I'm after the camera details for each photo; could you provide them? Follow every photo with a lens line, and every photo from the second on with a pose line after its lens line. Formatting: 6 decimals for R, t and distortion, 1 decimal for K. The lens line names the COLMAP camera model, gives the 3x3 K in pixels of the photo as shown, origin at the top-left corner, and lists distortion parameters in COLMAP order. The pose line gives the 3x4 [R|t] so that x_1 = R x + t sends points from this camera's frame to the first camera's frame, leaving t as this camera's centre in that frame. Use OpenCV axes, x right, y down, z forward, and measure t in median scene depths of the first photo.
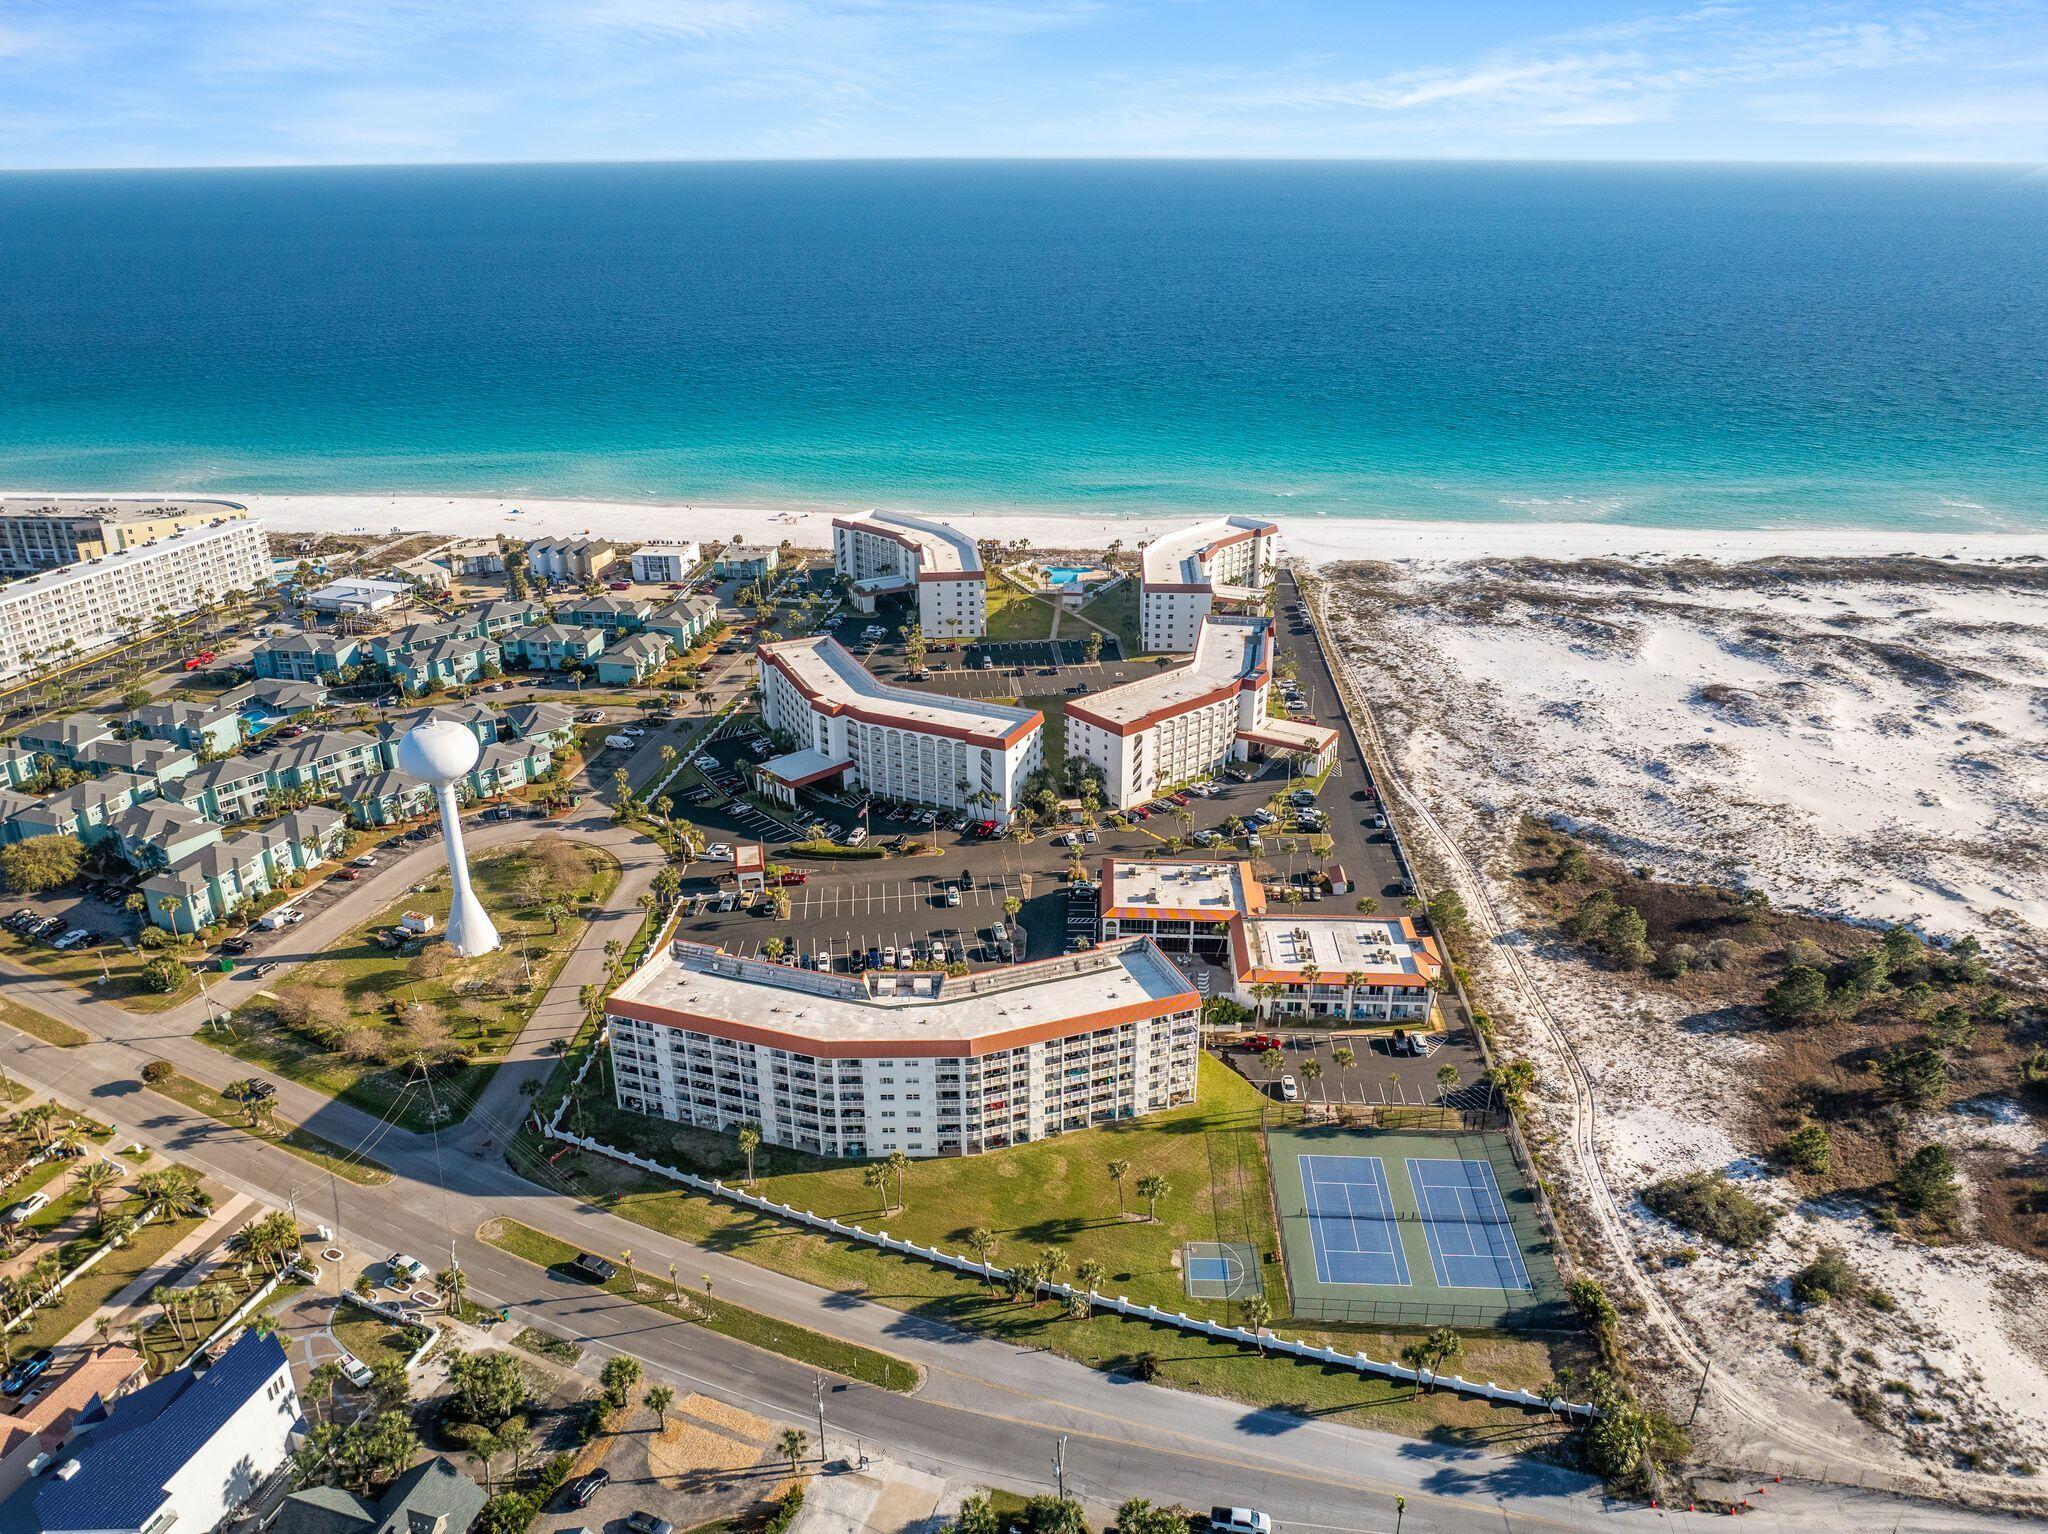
lens RADIAL K [[1438.9, 0, 1026.0], [0, 1438.9, 757.3], [0, 0, 1]] dist [-0.024494, -0.022999]
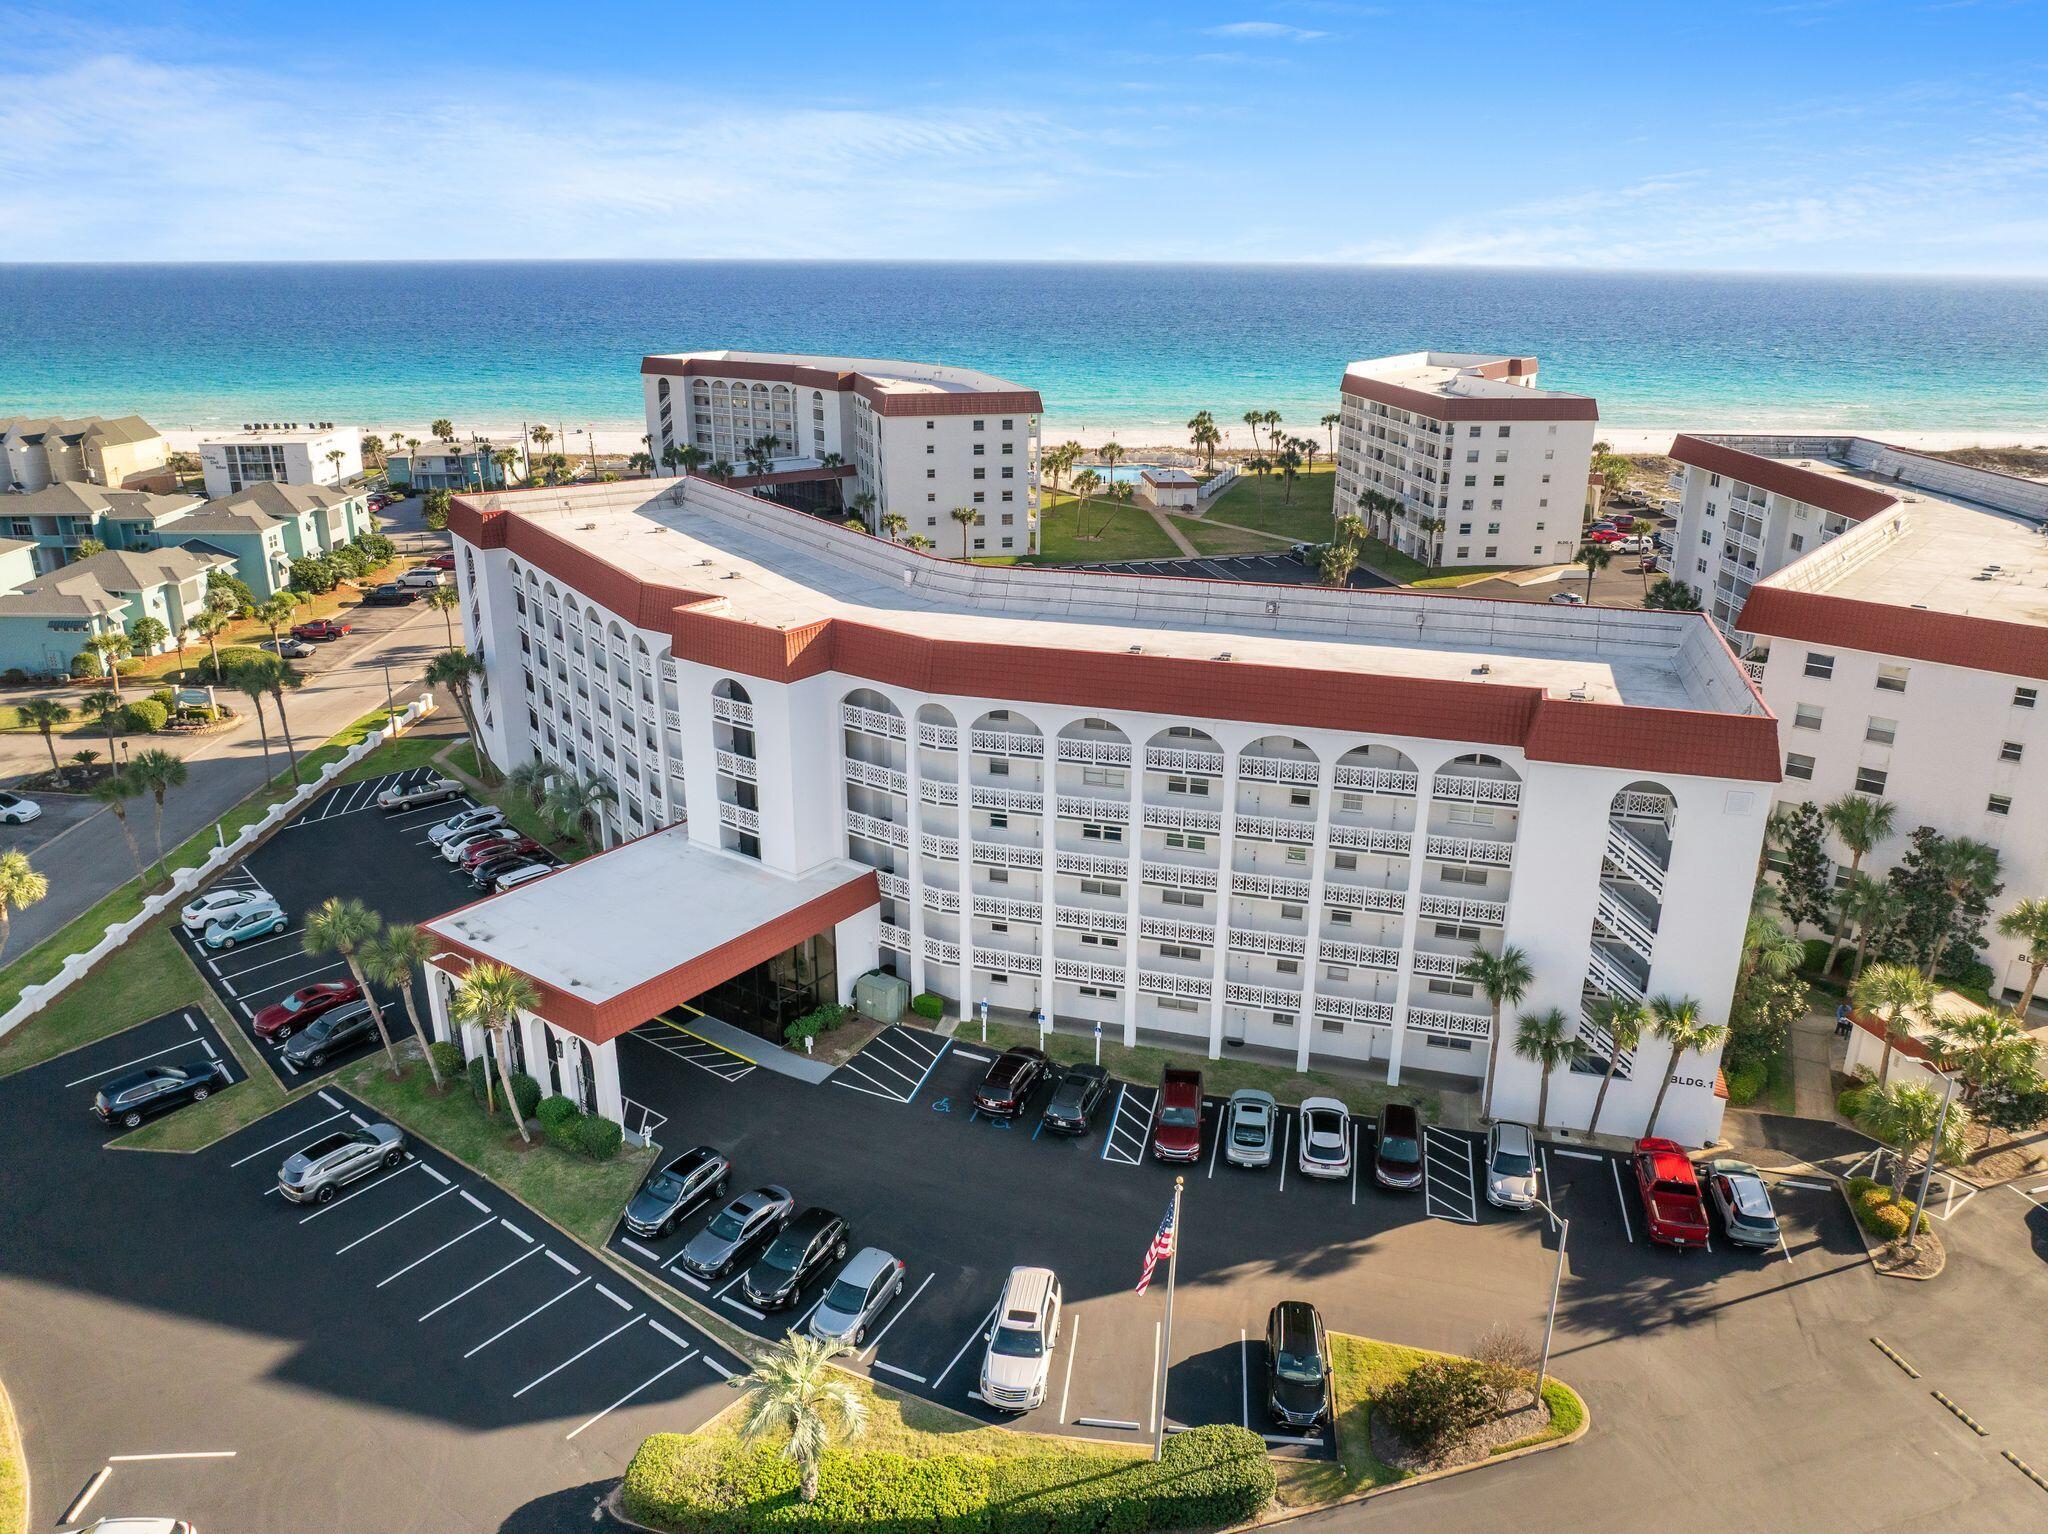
lens RADIAL K [[1438.9, 0, 1026.0], [0, 1438.9, 757.3], [0, 0, 1]] dist [-0.024494, -0.022999]
pose [[0.987185, -0.046203, 0.152745, -0.133395], [0.054914, 0.997067, -0.053314, -0.002970], [-0.149834, 0.061018, 0.986827, 0.791731]]
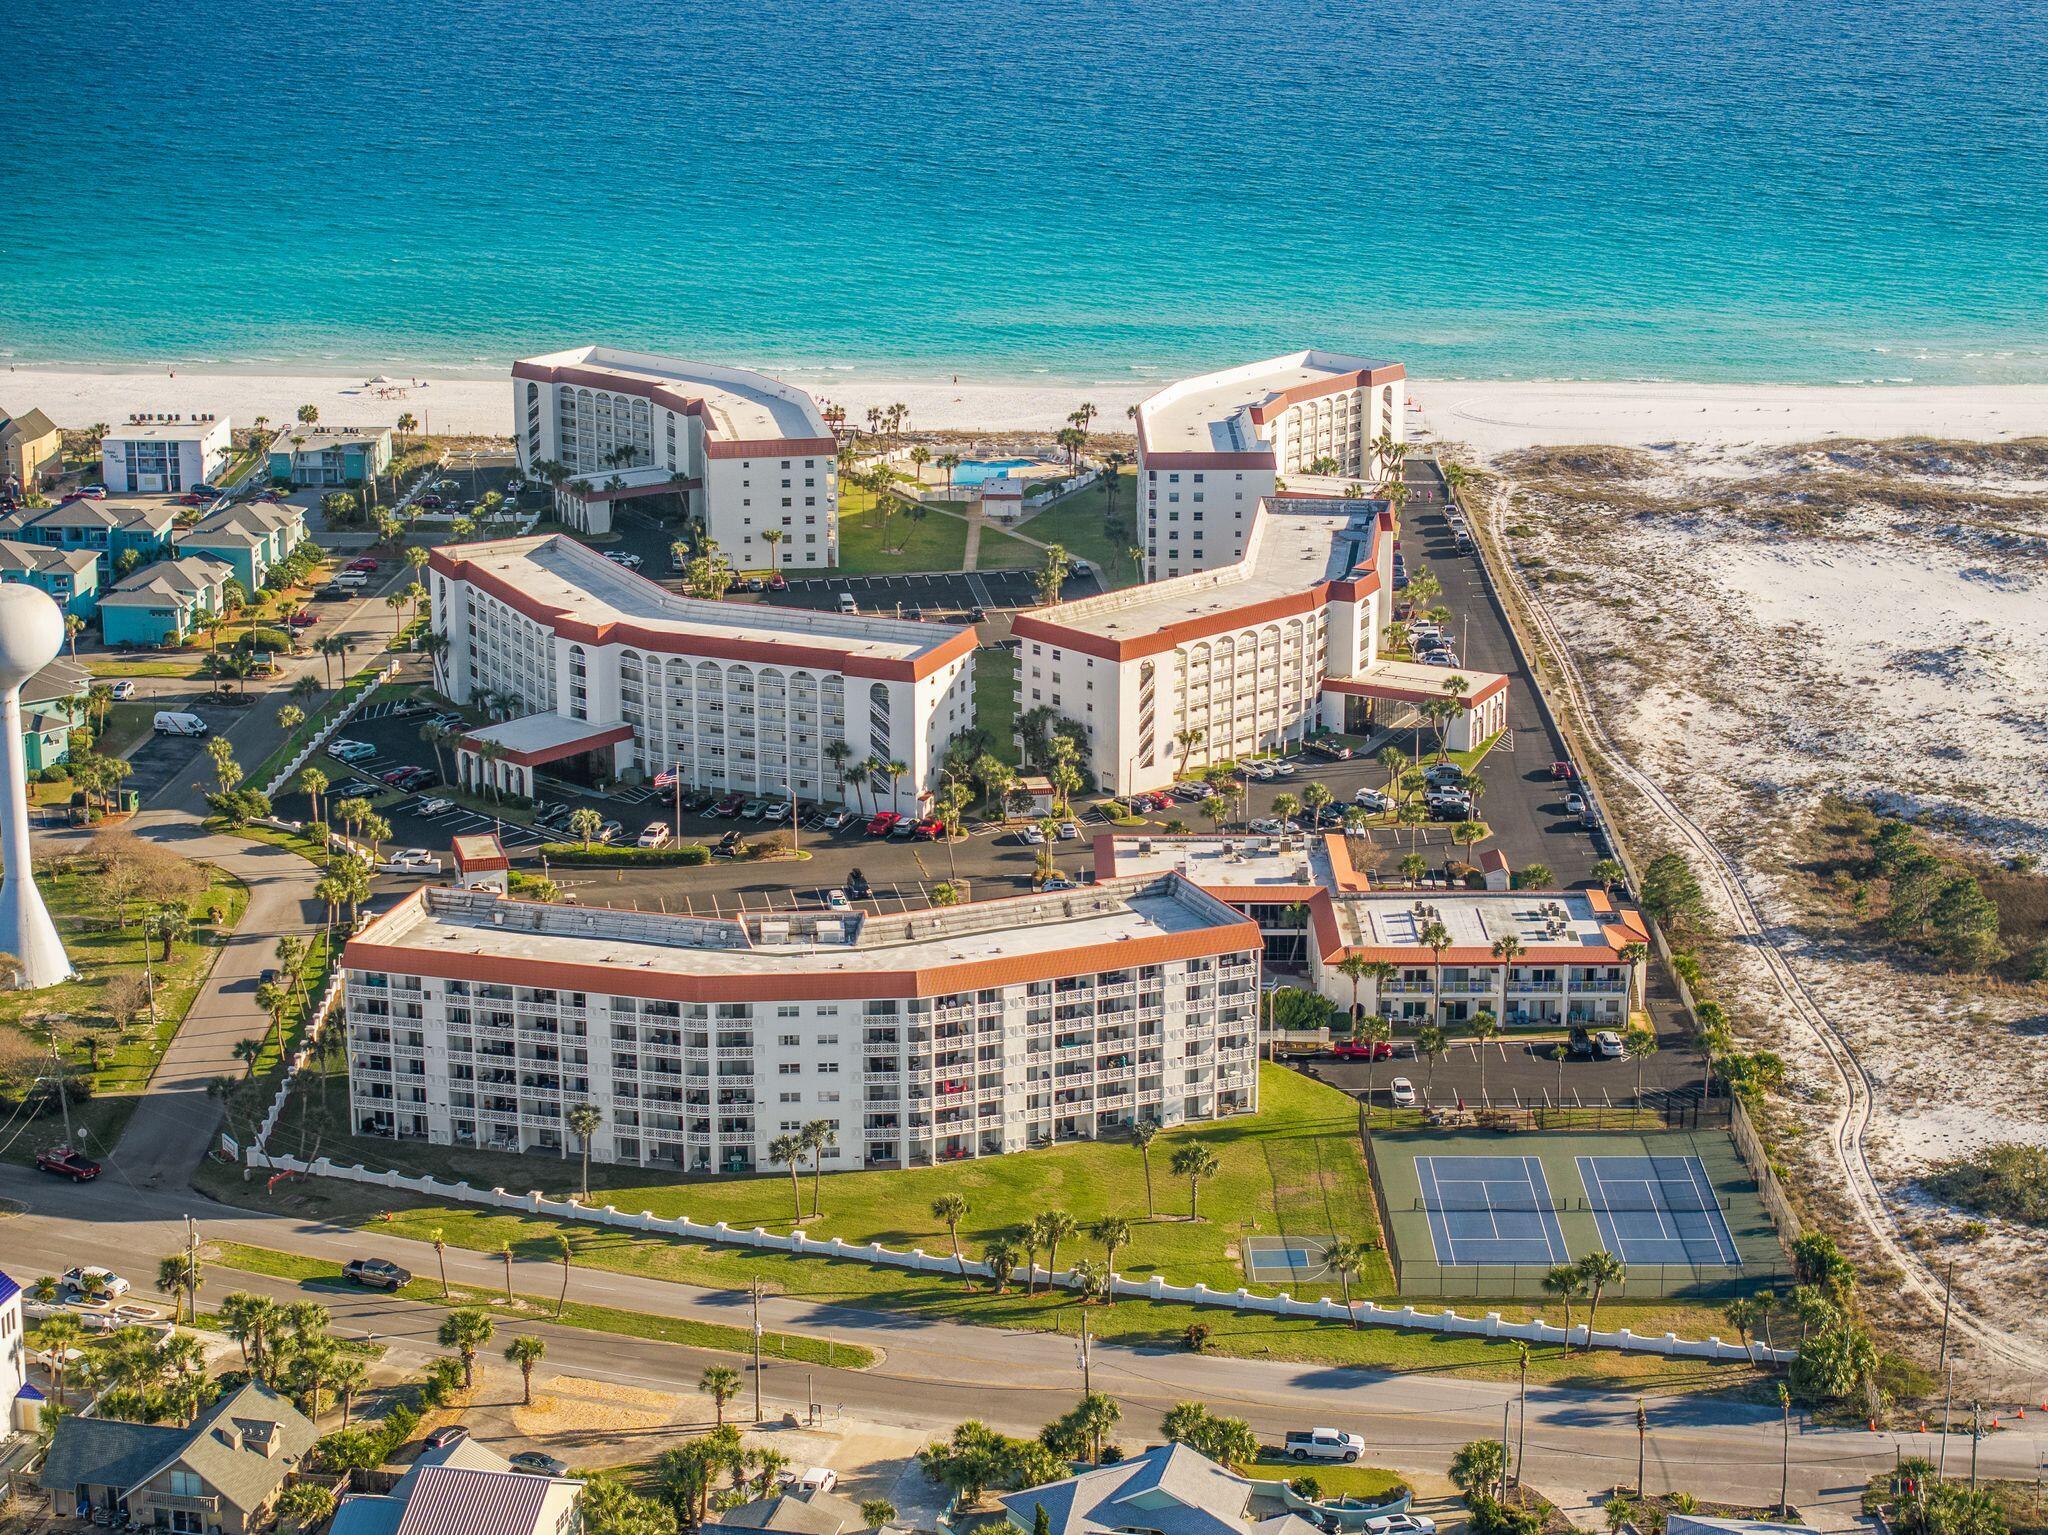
lens RADIAL K [[3960.9, 0, 1024.0], [0, 3960.9, 767.5], [0, 0, 1]] dist [-0.231211, 1.874825]
pose [[0.998278, -0.014179, 0.056920, -0.057793], [0.020432, 0.993629, -0.110835, 0.193436], [-0.054986, 0.111807, 0.992208, -0.522194]]
